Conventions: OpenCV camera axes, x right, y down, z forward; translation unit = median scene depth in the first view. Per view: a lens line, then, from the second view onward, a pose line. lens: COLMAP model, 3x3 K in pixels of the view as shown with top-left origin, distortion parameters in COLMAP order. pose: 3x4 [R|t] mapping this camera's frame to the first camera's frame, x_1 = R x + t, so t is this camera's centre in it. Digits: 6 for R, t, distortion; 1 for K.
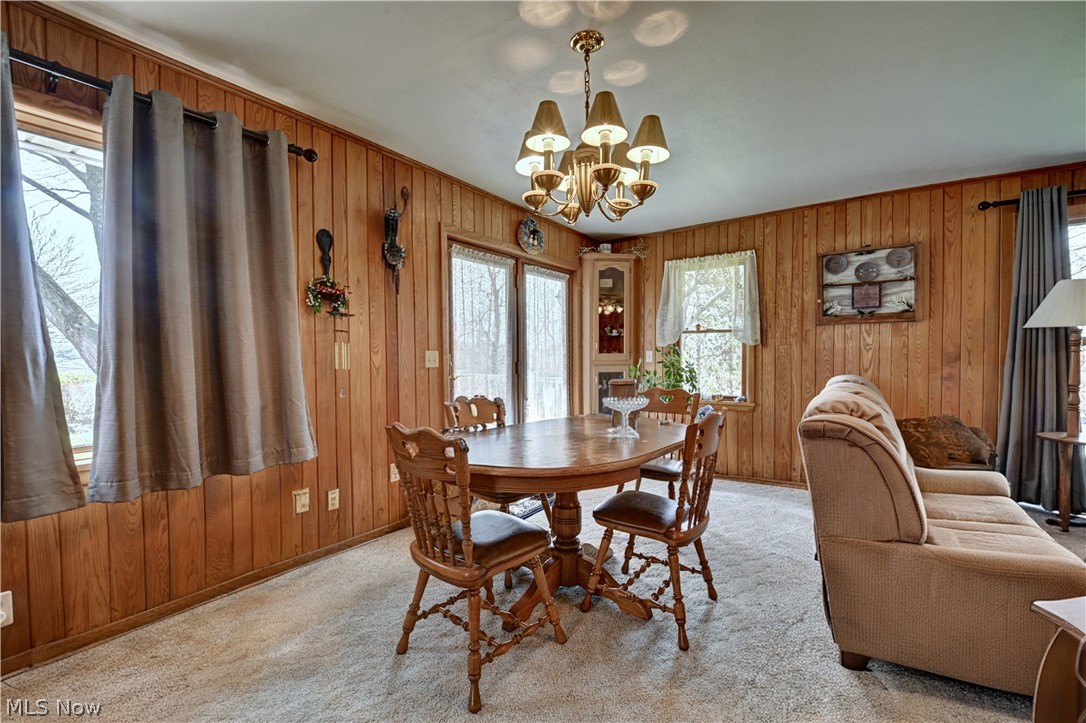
lens RADIAL K [[448.0, 0, 542.5], [0, 448.0, 363.8], [0, 0, 1]] dist [-0.013690, -0.000845]
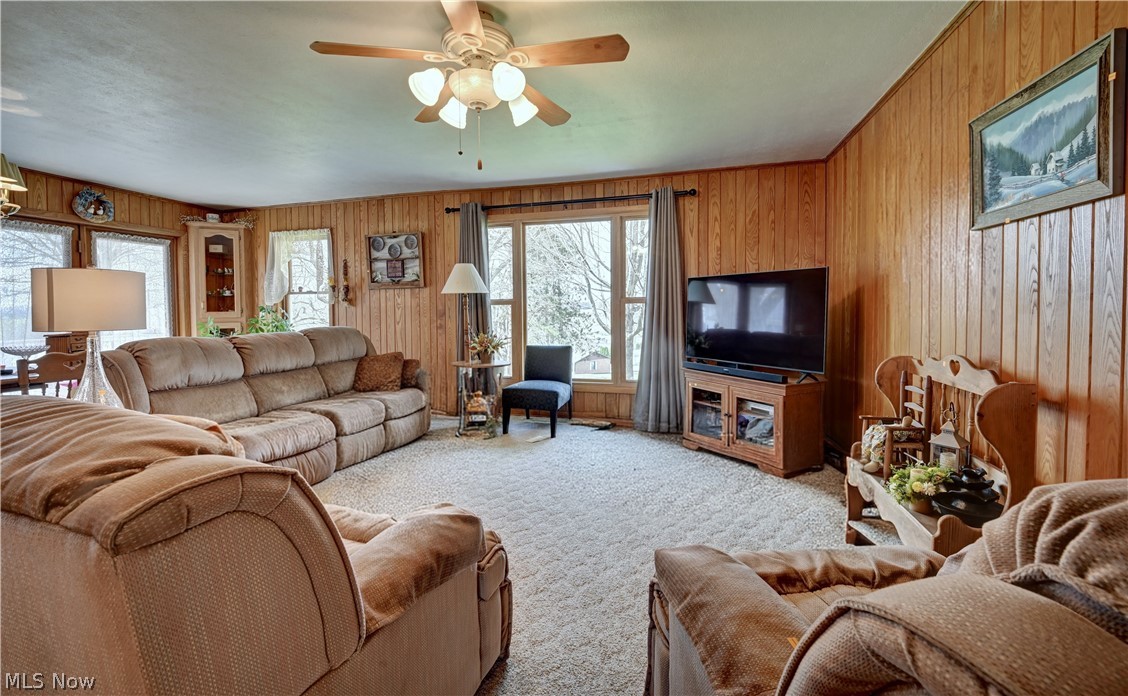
lens RADIAL K [[476.1, 0, 567.7], [0, 476.1, 326.5], [0, 0, 1]] dist [-0.000076, -0.000491]
pose [[0.936443, -0.015573, 0.350473, 0.695912], [0.011826, 0.999848, 0.012828, 0.012038], [-0.350619, -0.007868, 0.936485, -0.545962]]
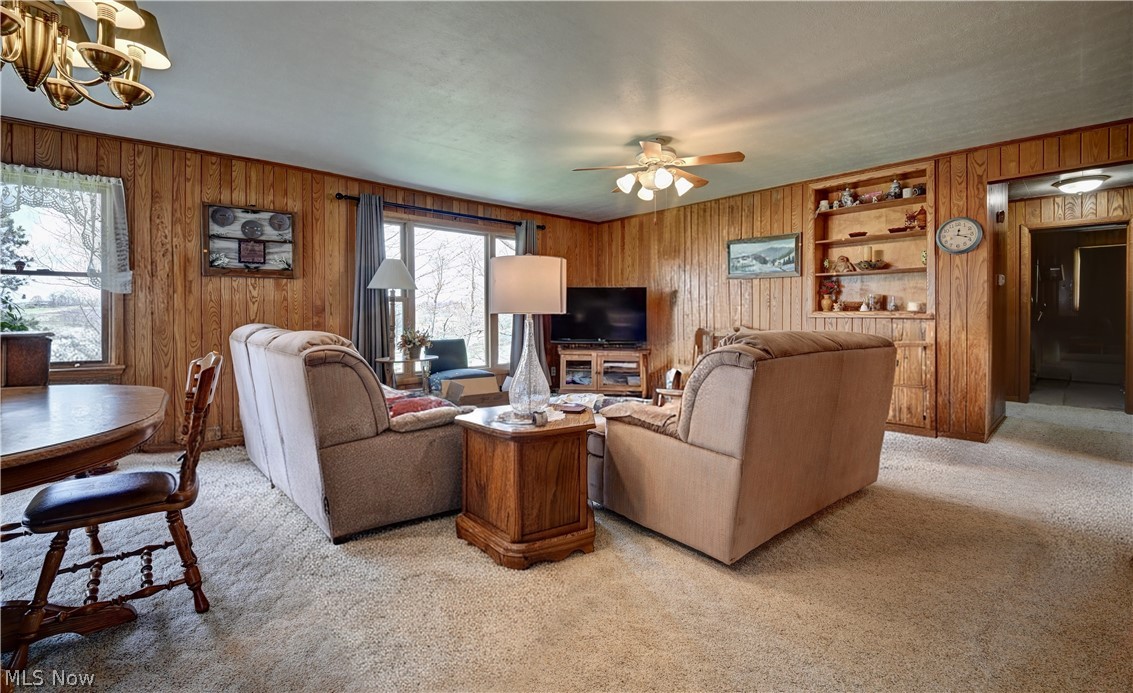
lens RADIAL K [[455.4, 0, 573.2], [0, 455.4, 316.7], [0, 0, 1]] dist [-0.024896, -0.000763]
pose [[0.208901, -0.007644, 0.977907, -0.168817], [0.020854, 0.999777, 0.003360, 0.016286], [-0.977714, 0.019691, 0.209013, 0.017081]]
